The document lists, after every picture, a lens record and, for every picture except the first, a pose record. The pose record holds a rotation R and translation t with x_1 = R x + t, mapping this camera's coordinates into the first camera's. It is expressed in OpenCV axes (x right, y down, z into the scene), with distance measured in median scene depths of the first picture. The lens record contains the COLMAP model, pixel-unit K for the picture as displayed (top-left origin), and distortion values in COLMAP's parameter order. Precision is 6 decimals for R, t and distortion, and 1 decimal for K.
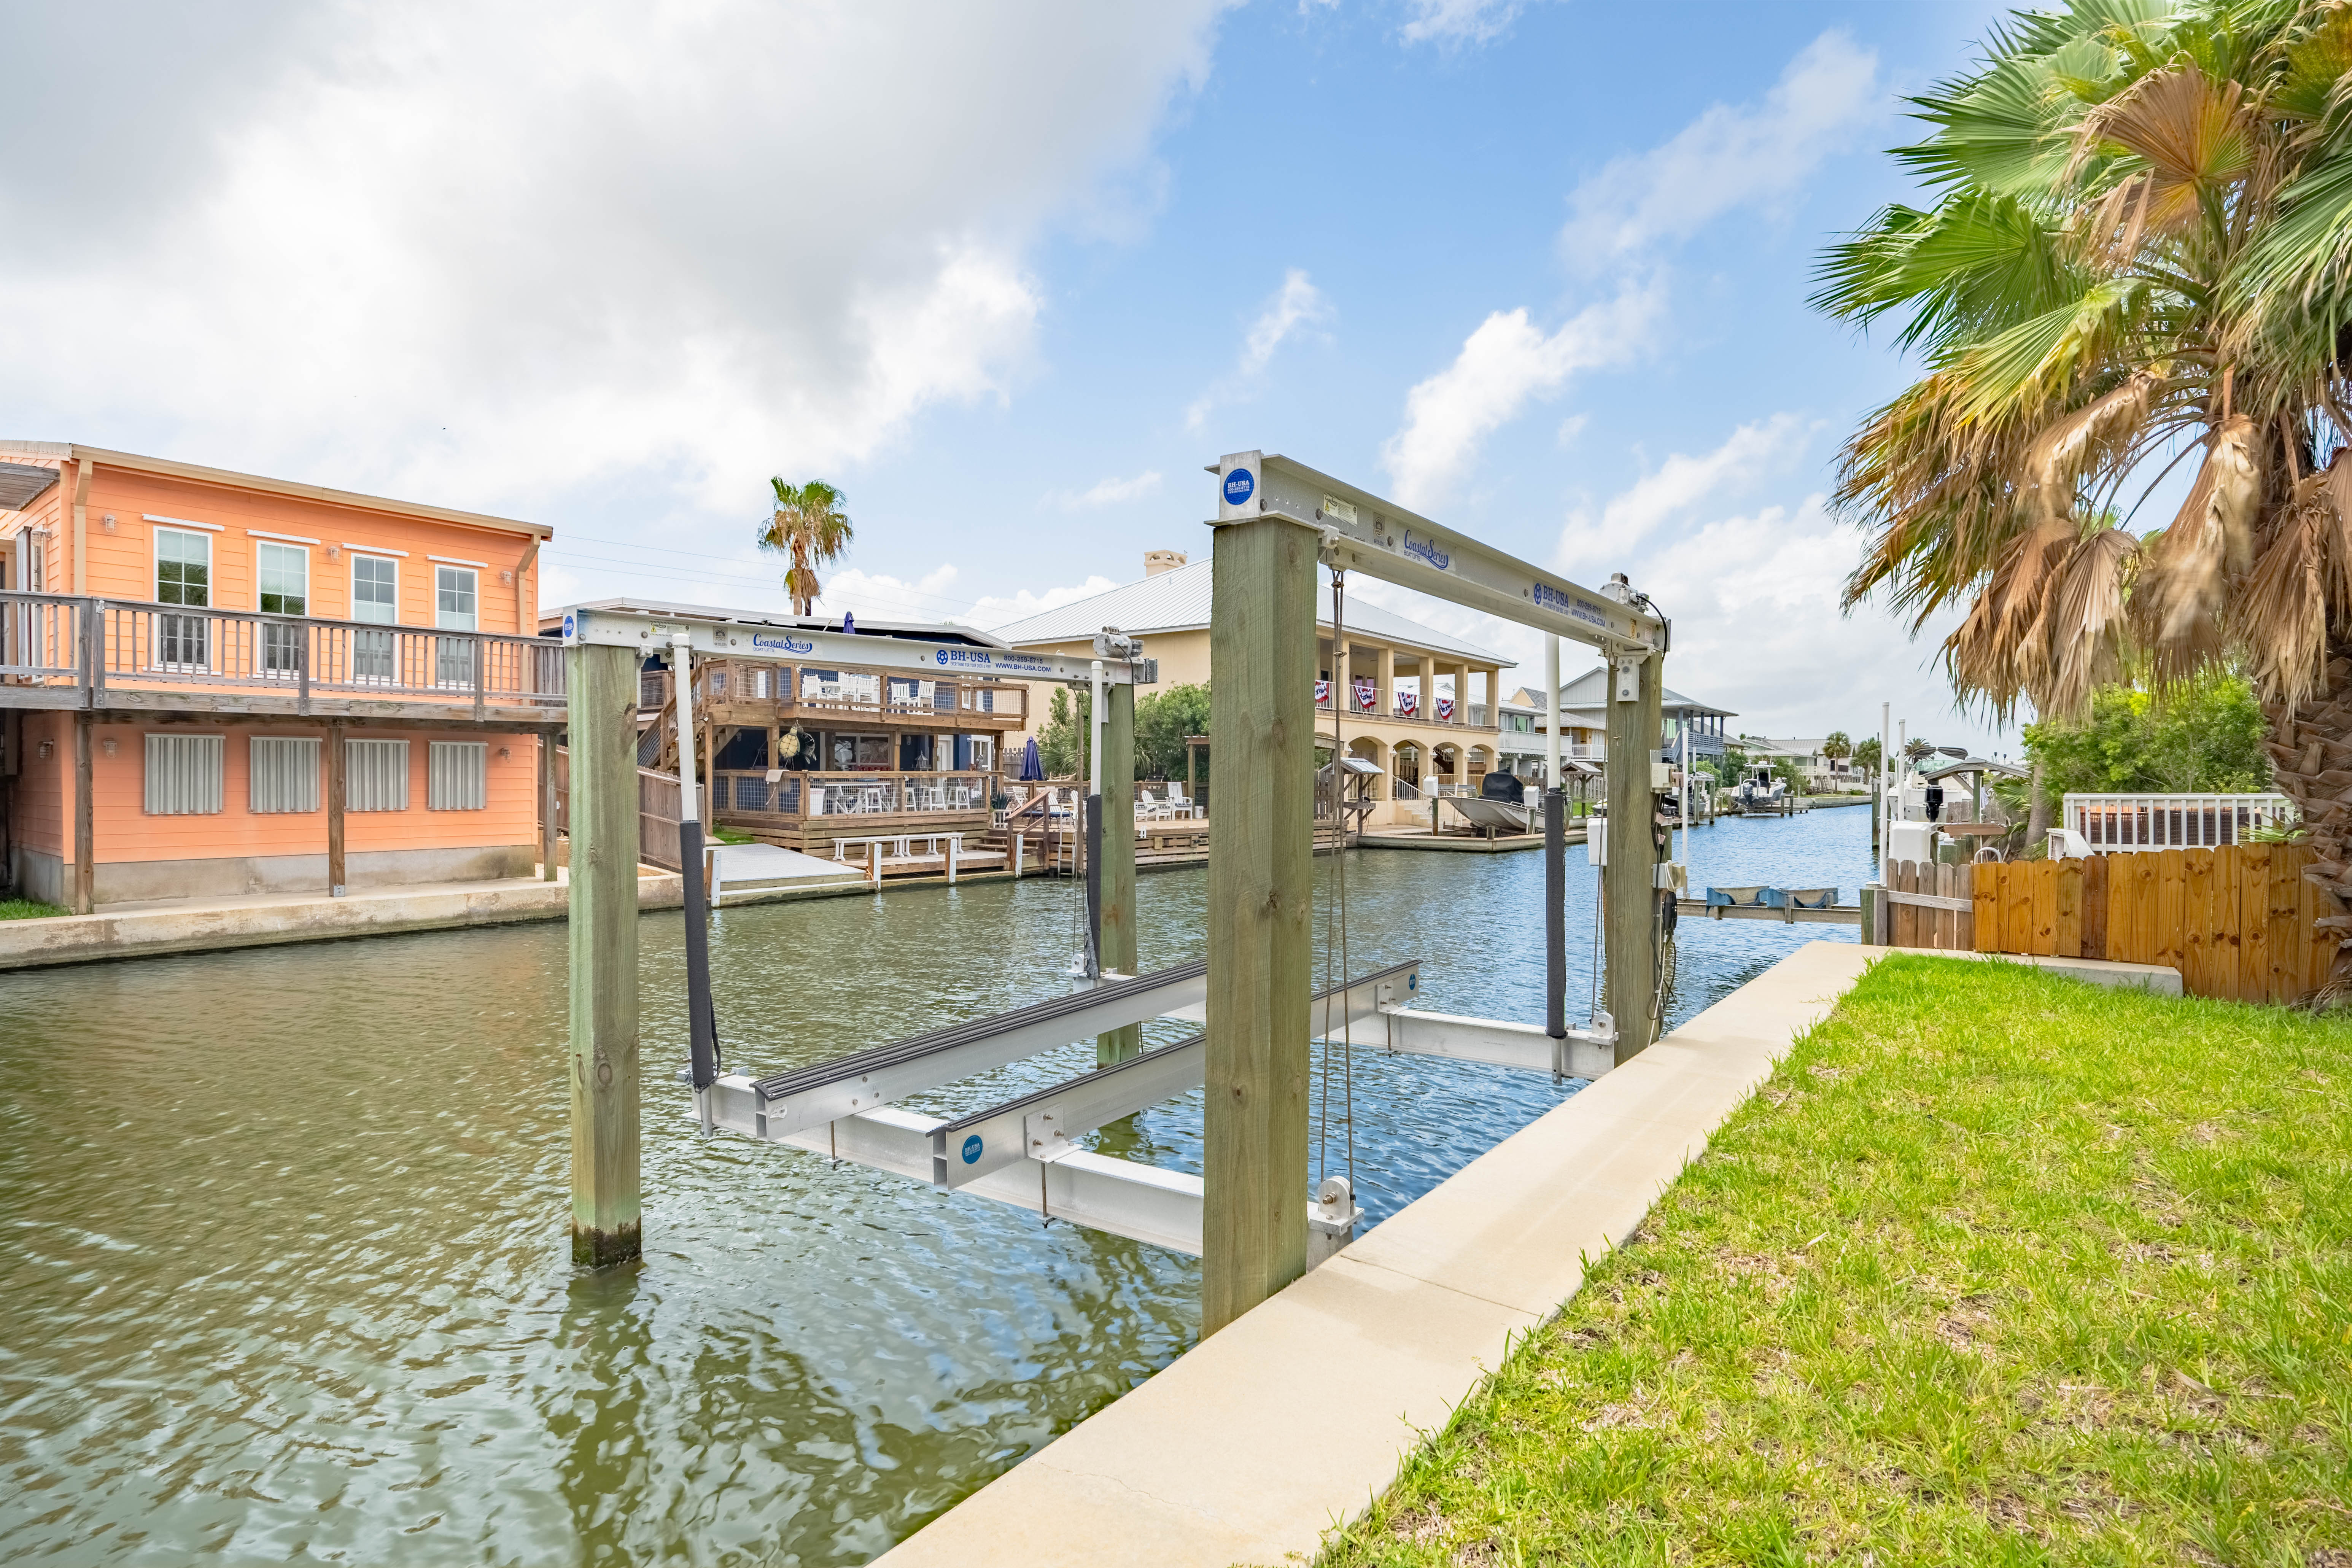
lens RADIAL K [[1121.2, 0, 1183.4], [0, 1121.2, 797.8], [0, 0, 1]] dist [-0.001743, -0.000021]
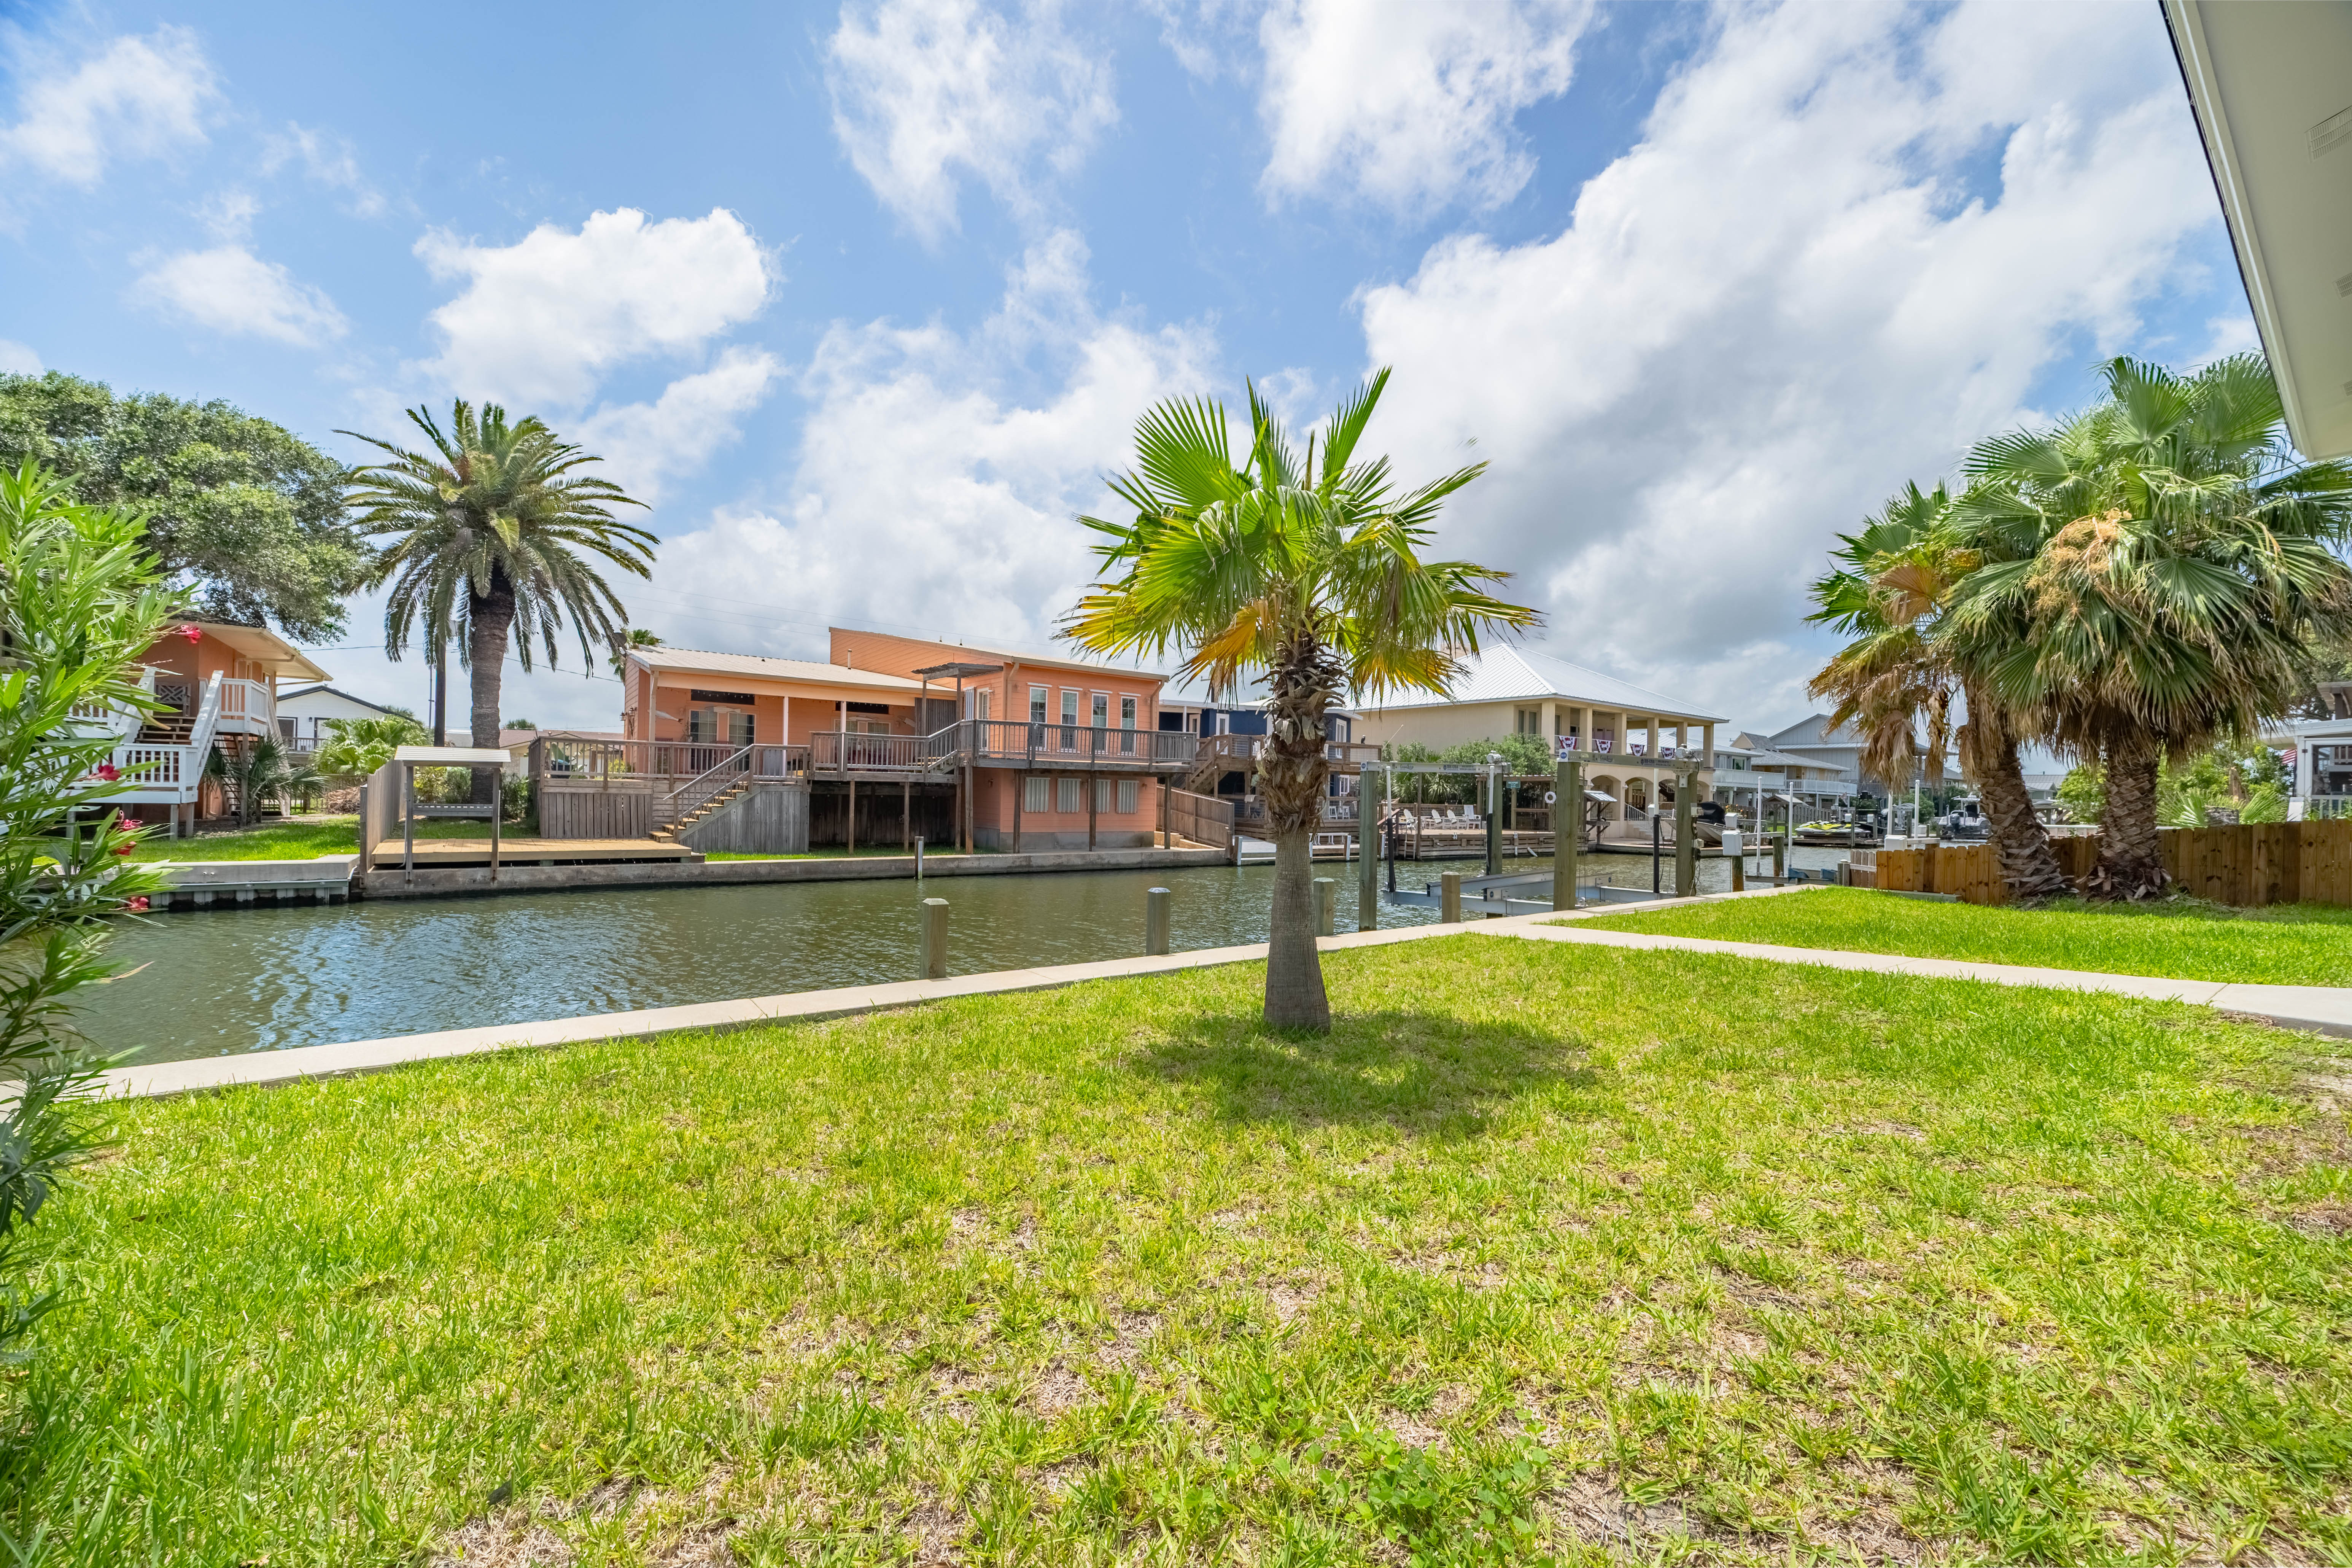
lens RADIAL K [[930.1, 0, 1182.4], [0, 930.1, 788.9], [0, 0, 1]] dist [0.001967, -0.000994]
pose [[0.963647, 0.014173, -0.266801, -0.064828], [-0.021082, 0.999512, -0.023049, 0.002095], [0.266344, 0.027836, 0.963476, -0.481284]]
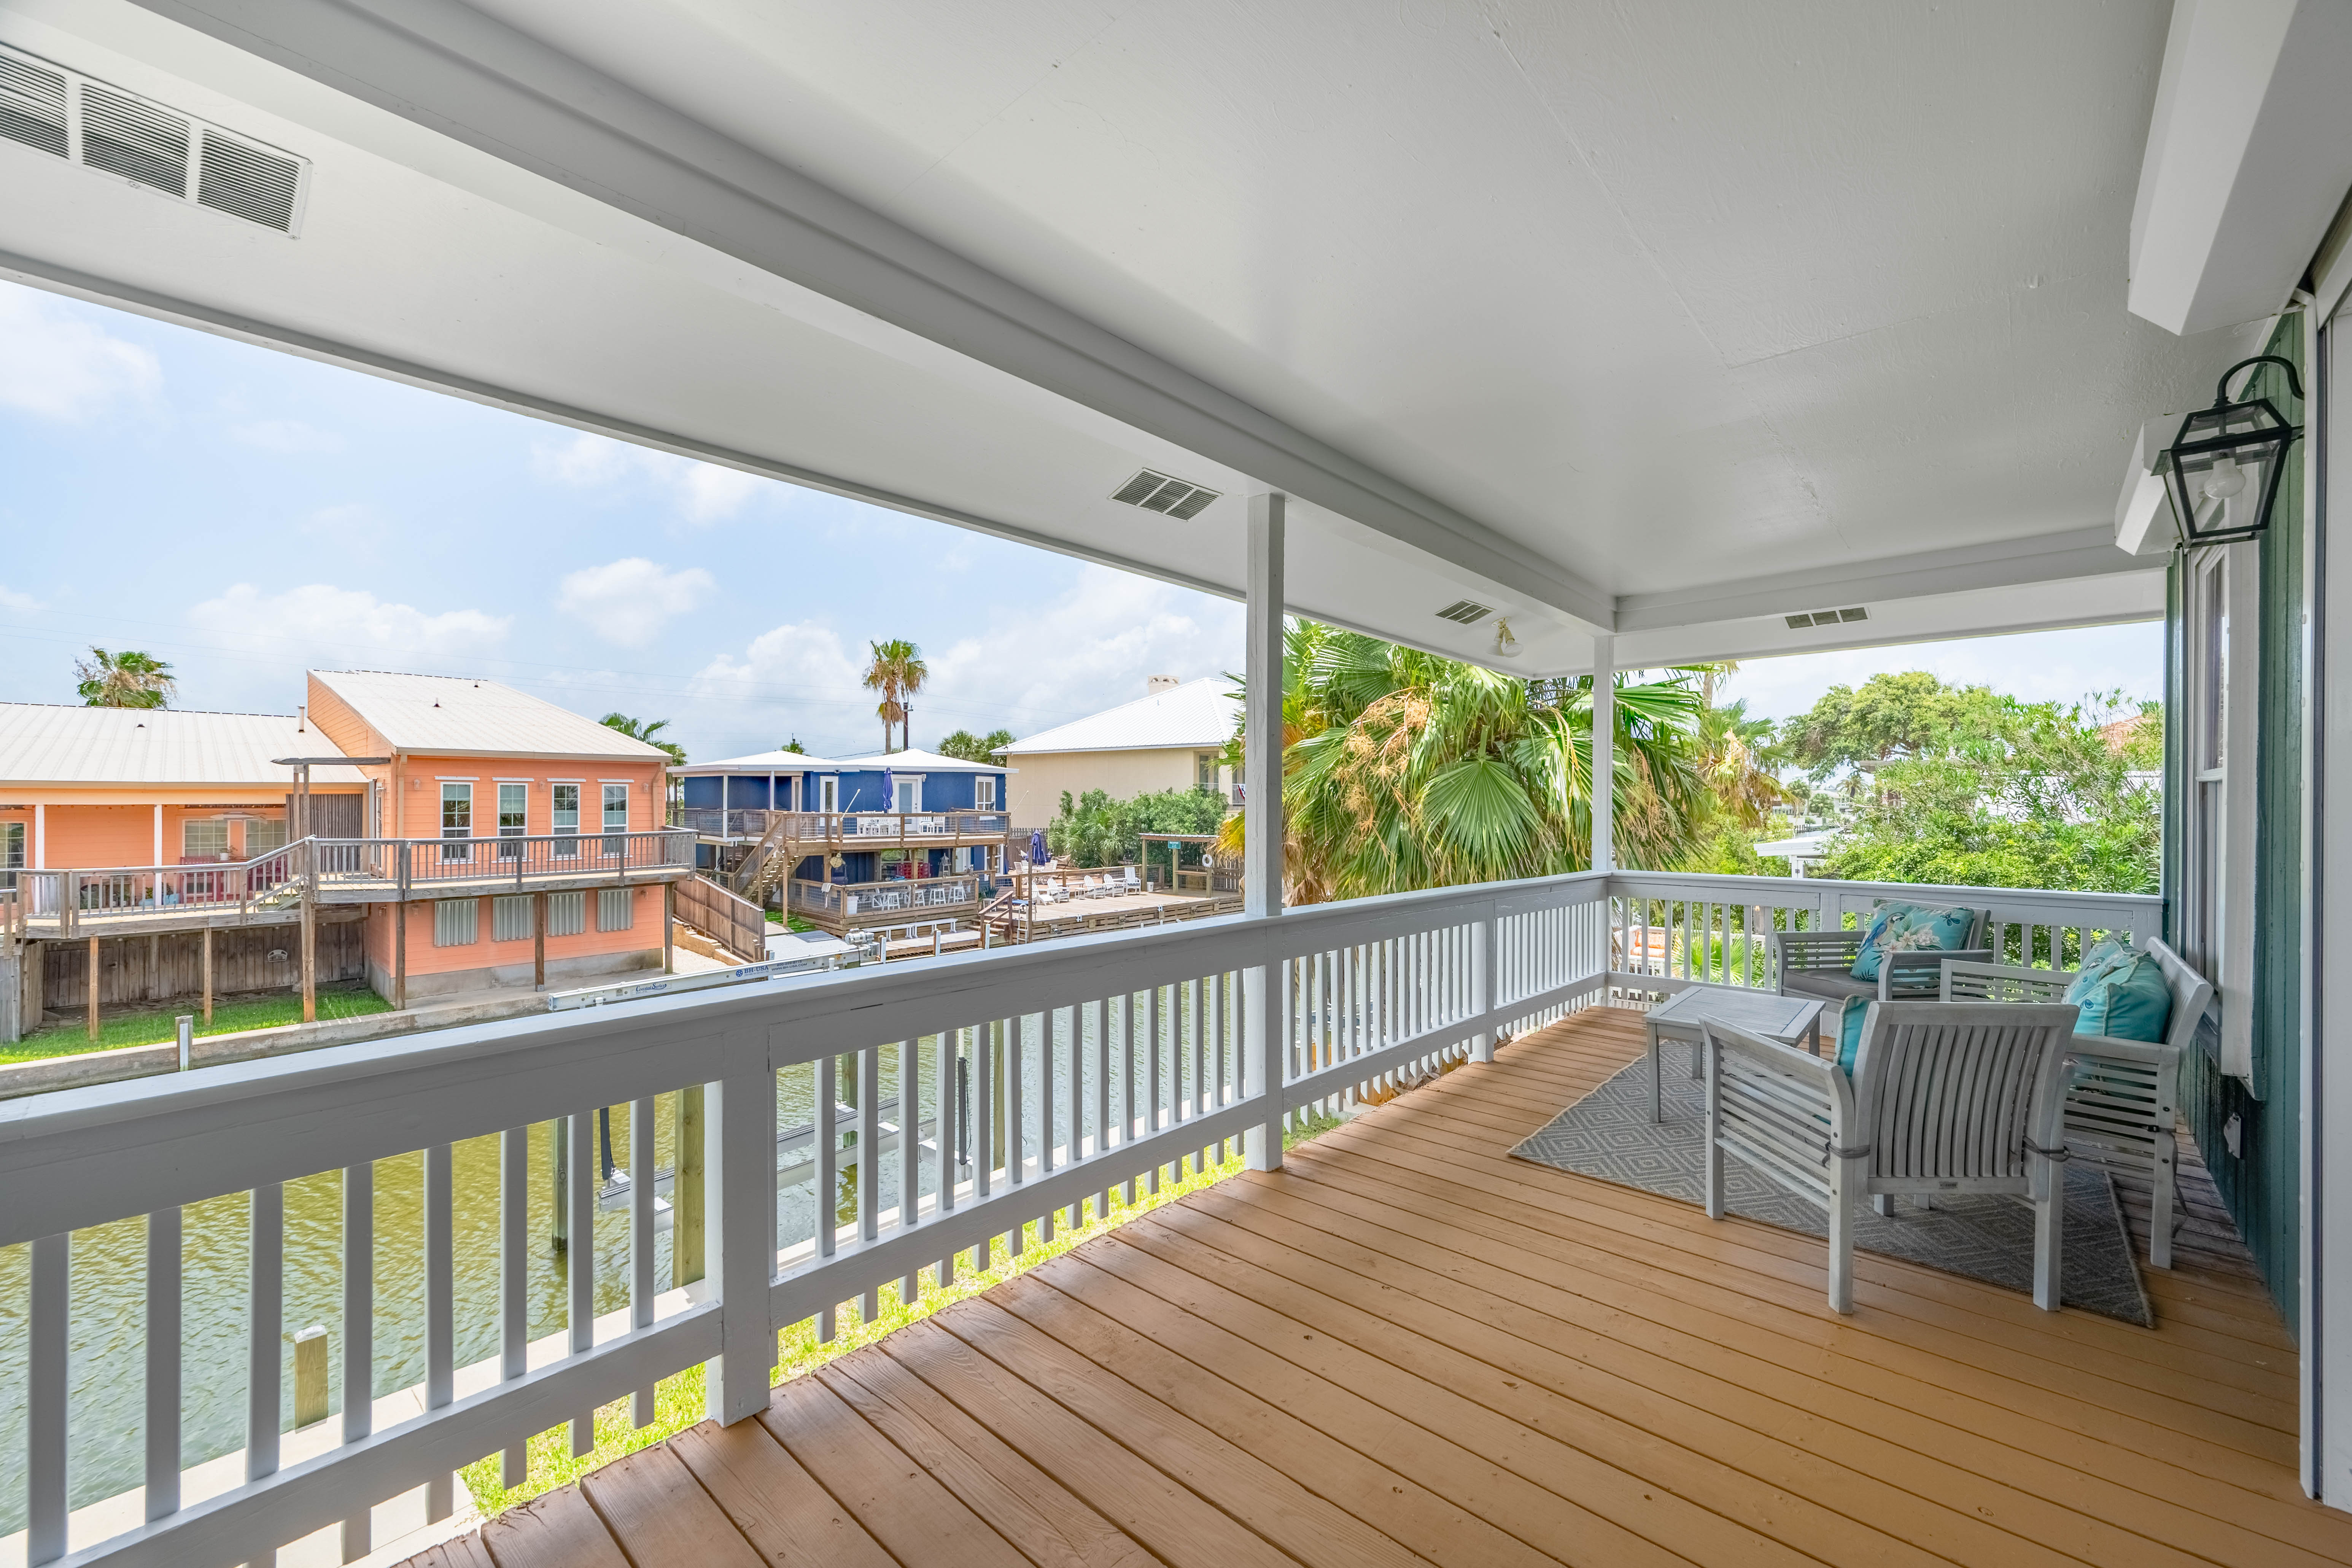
lens RADIAL K [[930.1, 0, 1206.6], [0, 930.1, 785.6], [0, 0, 1]] dist [0.001967, -0.000994]
pose [[0.997016, -0.003610, -0.077112, 0.248987], [0.002364, 0.999865, -0.016251, -0.134608], [0.077161, 0.016020, 0.996890, -0.230983]]
